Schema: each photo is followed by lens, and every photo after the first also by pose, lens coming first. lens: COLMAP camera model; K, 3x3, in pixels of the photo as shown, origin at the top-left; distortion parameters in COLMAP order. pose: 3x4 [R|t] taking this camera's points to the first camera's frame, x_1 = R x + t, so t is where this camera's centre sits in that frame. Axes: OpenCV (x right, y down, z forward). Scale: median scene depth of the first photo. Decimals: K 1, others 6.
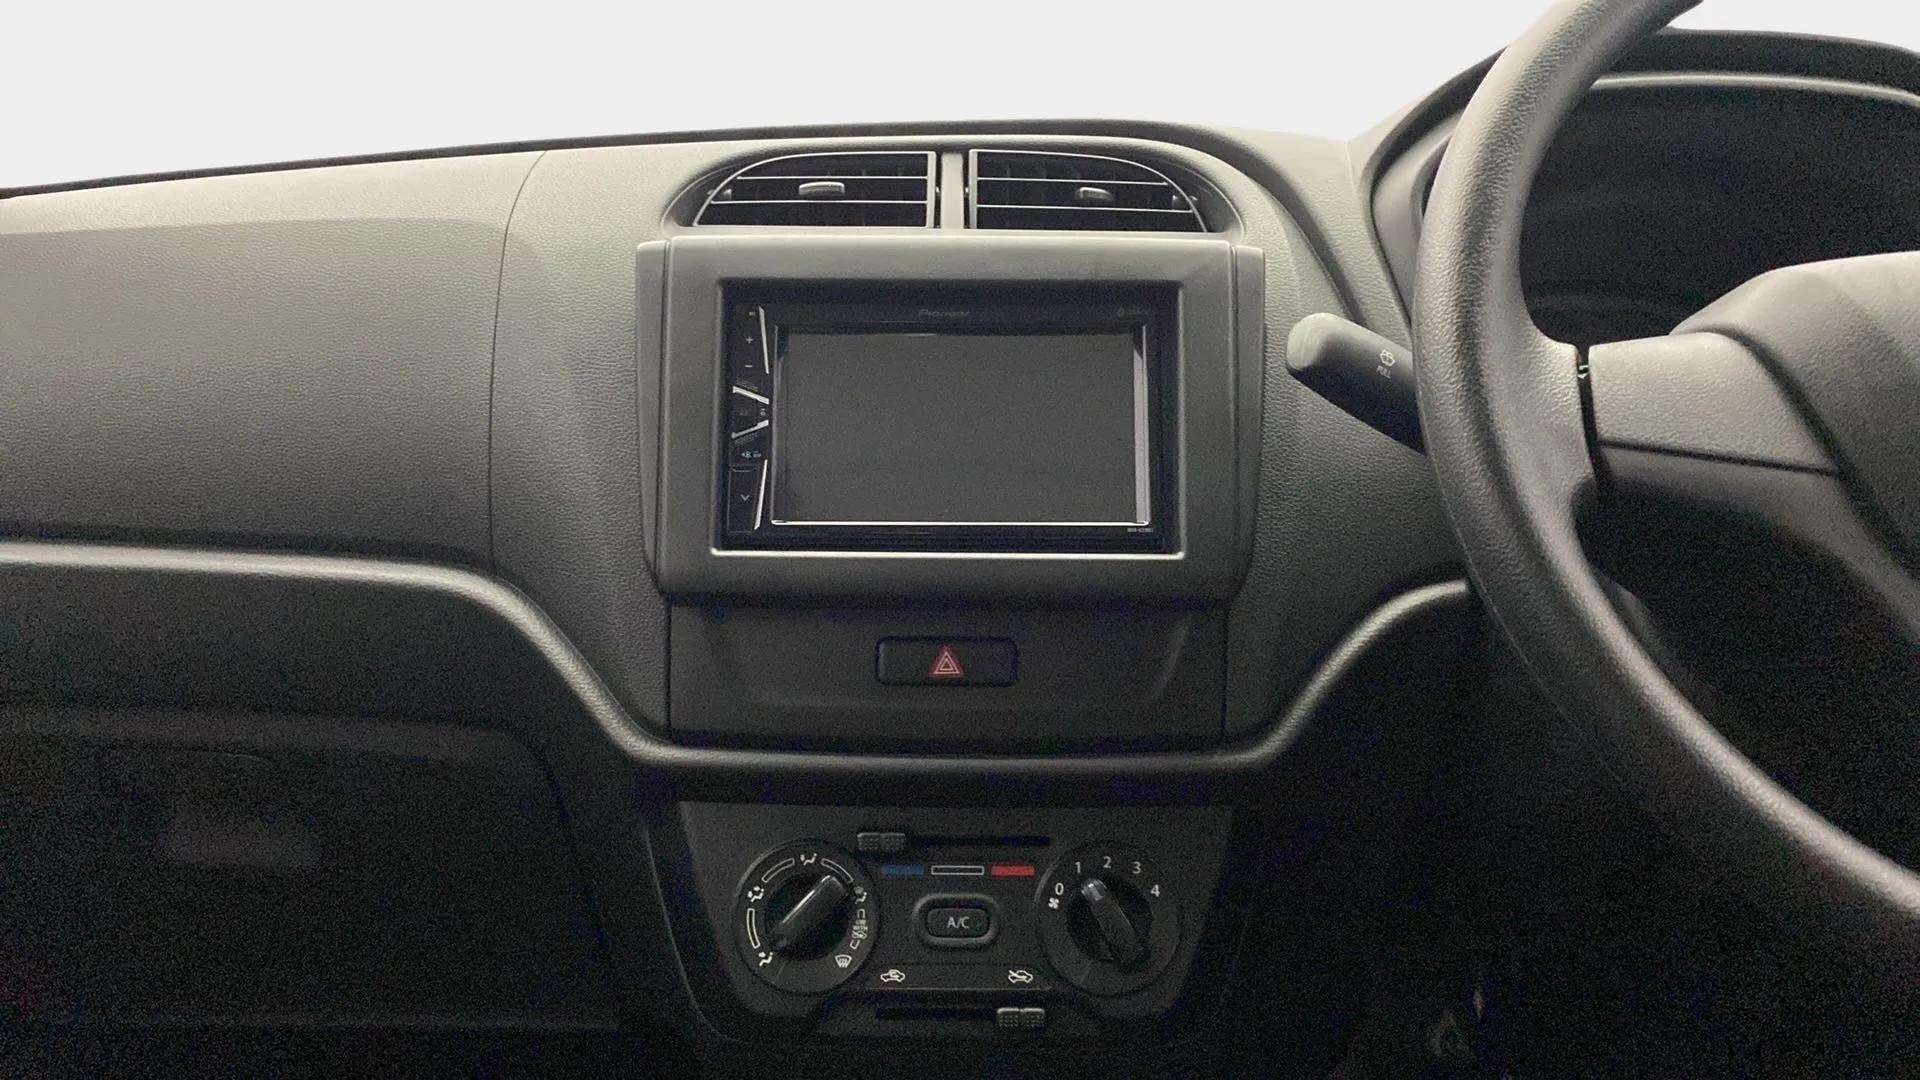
lens RADIAL K [[1378.4, 0, 953.5], [0, 1378.4, 521.3], [0, 0, 1]] dist [0.069588, -0.115908]
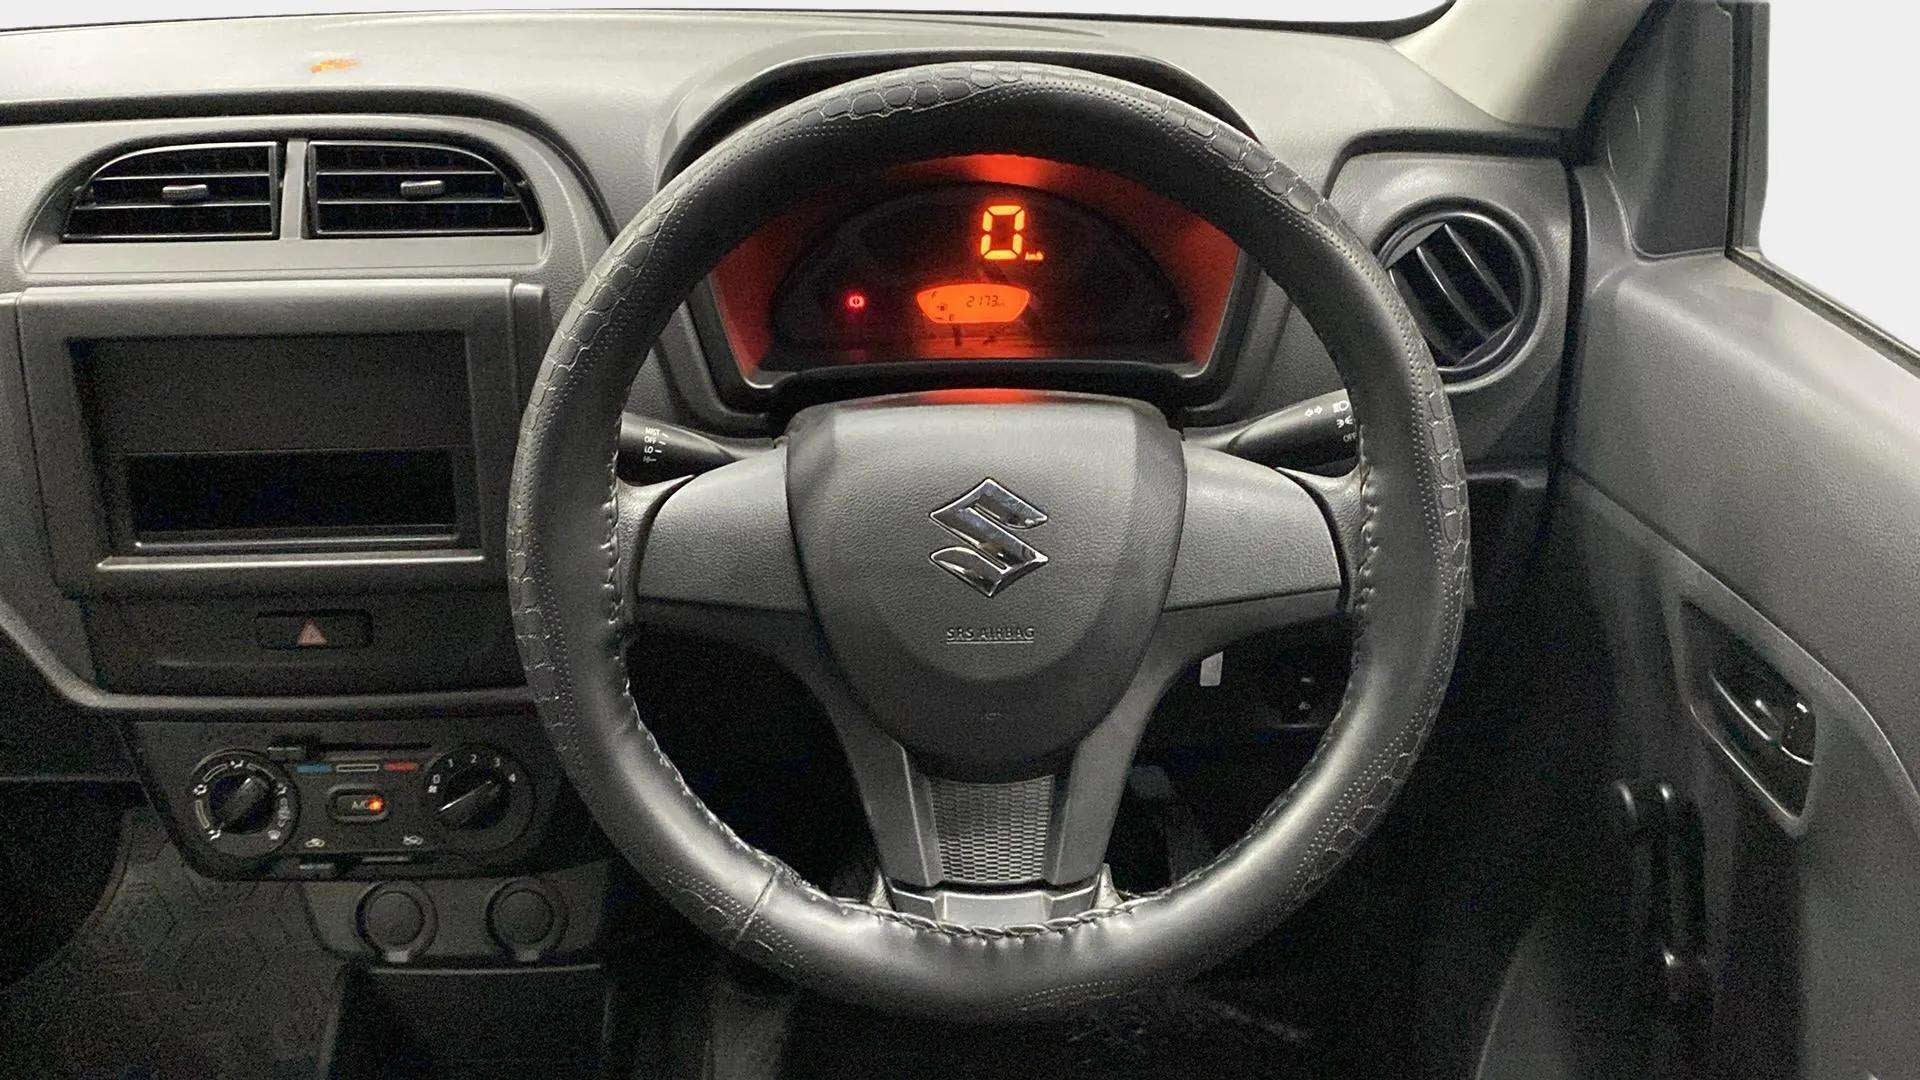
lens RADIAL K [[1749.0, 0, 932.5], [0, 1749.0, 543.8], [0, 0, 1]] dist [0.117355, -0.291016]
pose [[0.999587, -0.028029, -0.006278, 0.553969], [0.028249, 0.919694, 0.391619, -0.565764], [-0.005203, -0.391634, 0.920106, -0.426212]]
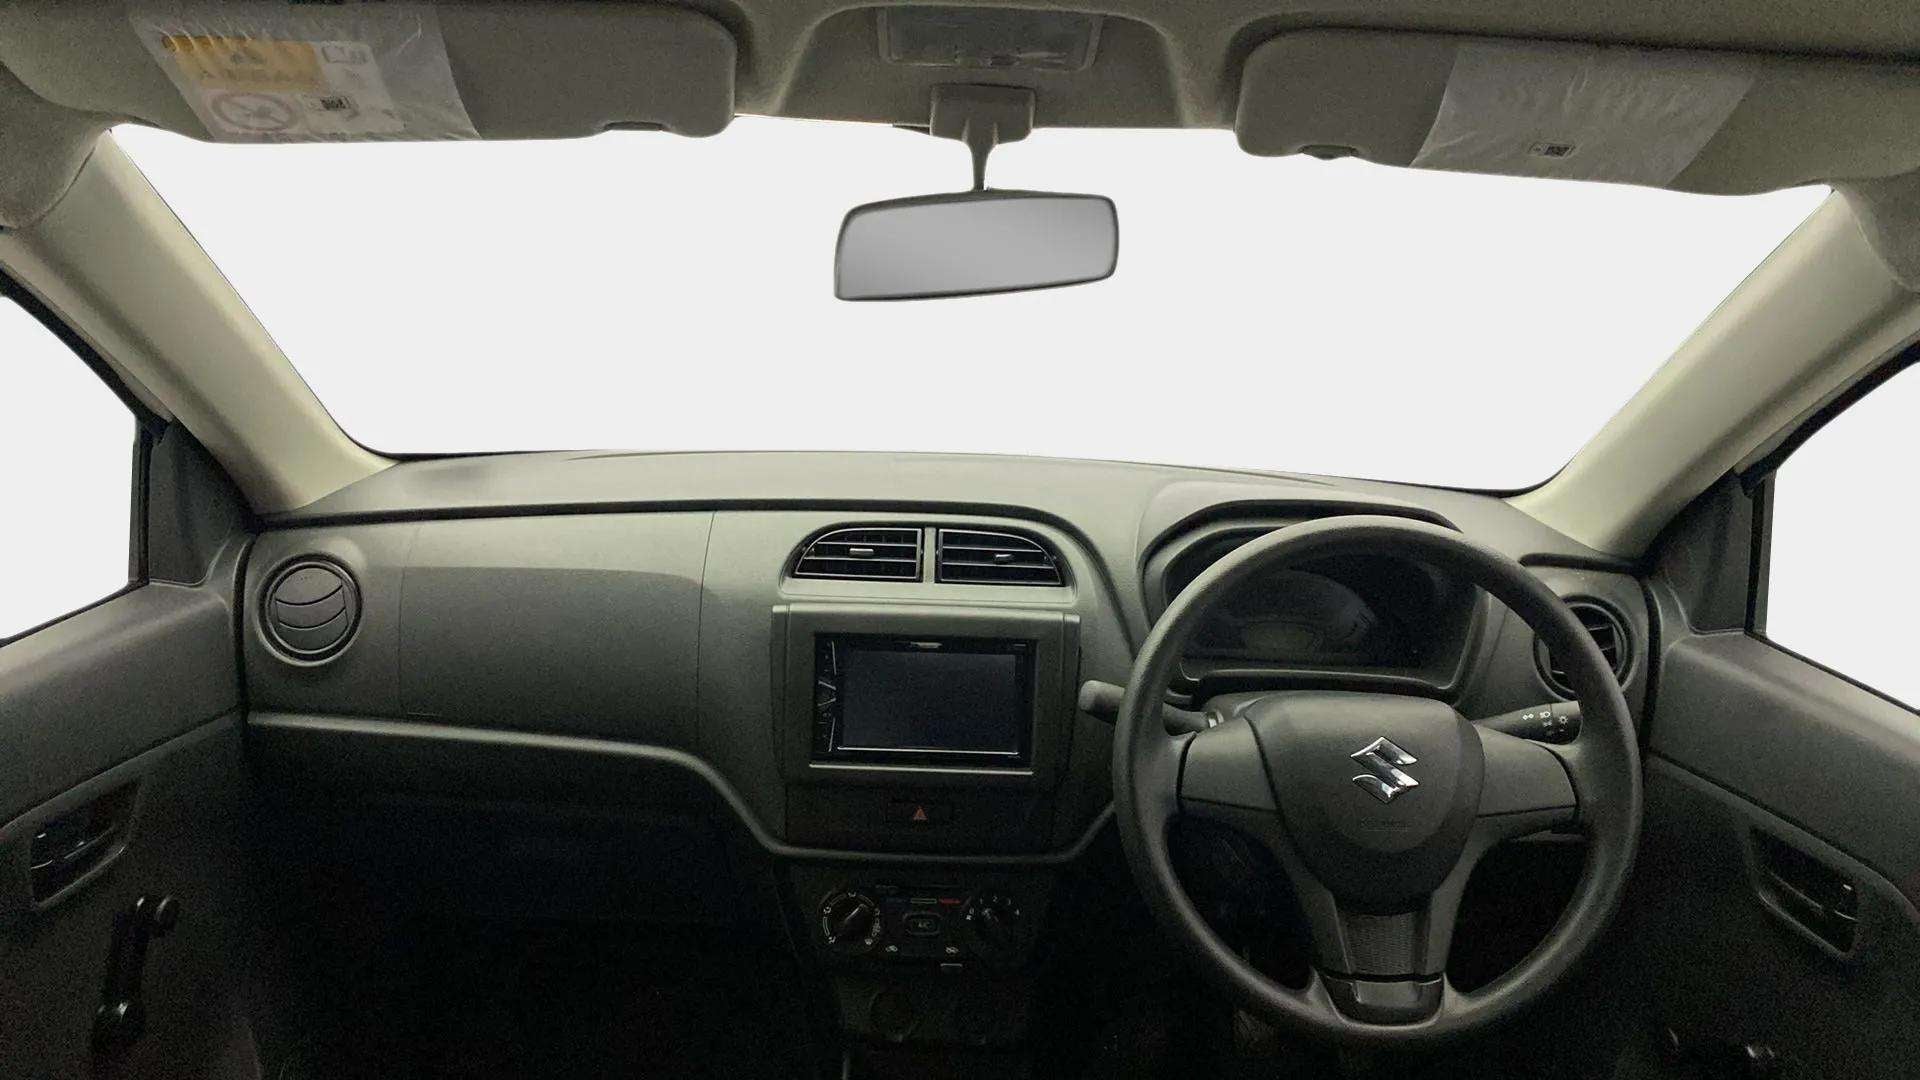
lens RADIAL K [[1323.2, 0, 958.5], [0, 1323.2, 506.7], [0, 0, 1]] dist [0.061471, -0.096138]
pose [[0.999674, 0.024347, 0.007661, 0.026304], [-0.025314, 0.984163, 0.175449, -0.695332], [-0.003268, -0.175586, 0.984459, -0.884912]]
